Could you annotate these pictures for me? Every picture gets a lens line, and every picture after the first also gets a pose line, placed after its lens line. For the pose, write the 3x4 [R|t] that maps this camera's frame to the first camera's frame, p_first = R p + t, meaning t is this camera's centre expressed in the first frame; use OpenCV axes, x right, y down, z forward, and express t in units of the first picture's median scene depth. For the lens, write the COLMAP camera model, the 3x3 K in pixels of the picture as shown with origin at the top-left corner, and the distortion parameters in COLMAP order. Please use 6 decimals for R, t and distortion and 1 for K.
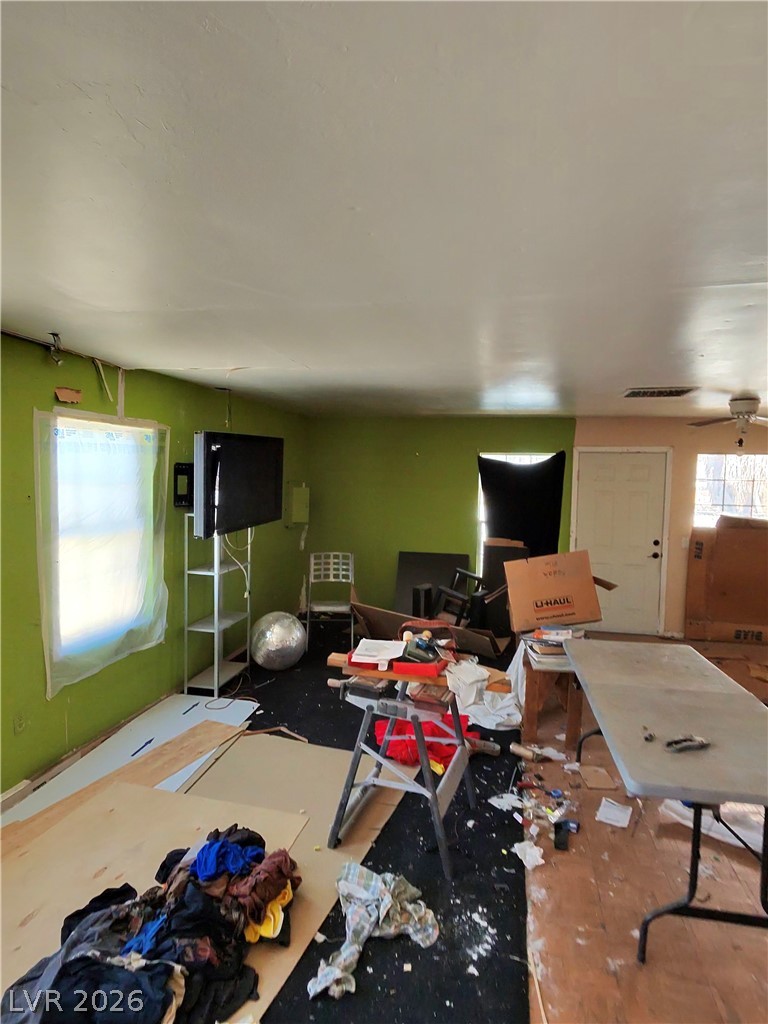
lens RADIAL K [[603.0, 0, 385.2], [0, 603.0, 519.0], [0, 0, 1]] dist [-0.002434, 0.001420]
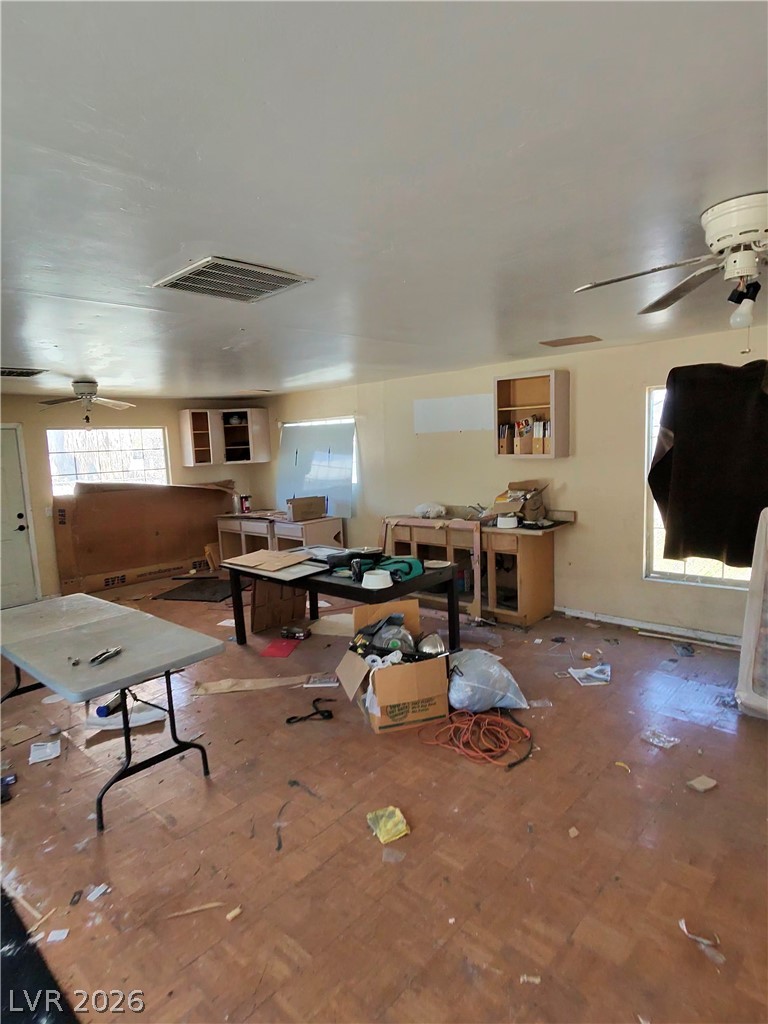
lens RADIAL K [[603.0, 0, 386.5], [0, 603.0, 514.6], [0, 0, 1]] dist [-0.002434, 0.001420]
pose [[0.520653, -0.141539, 0.841955, -0.124499], [0.110475, 0.989041, 0.097949, 0.006941], [-0.846591, 0.042018, 0.530583, -0.113695]]
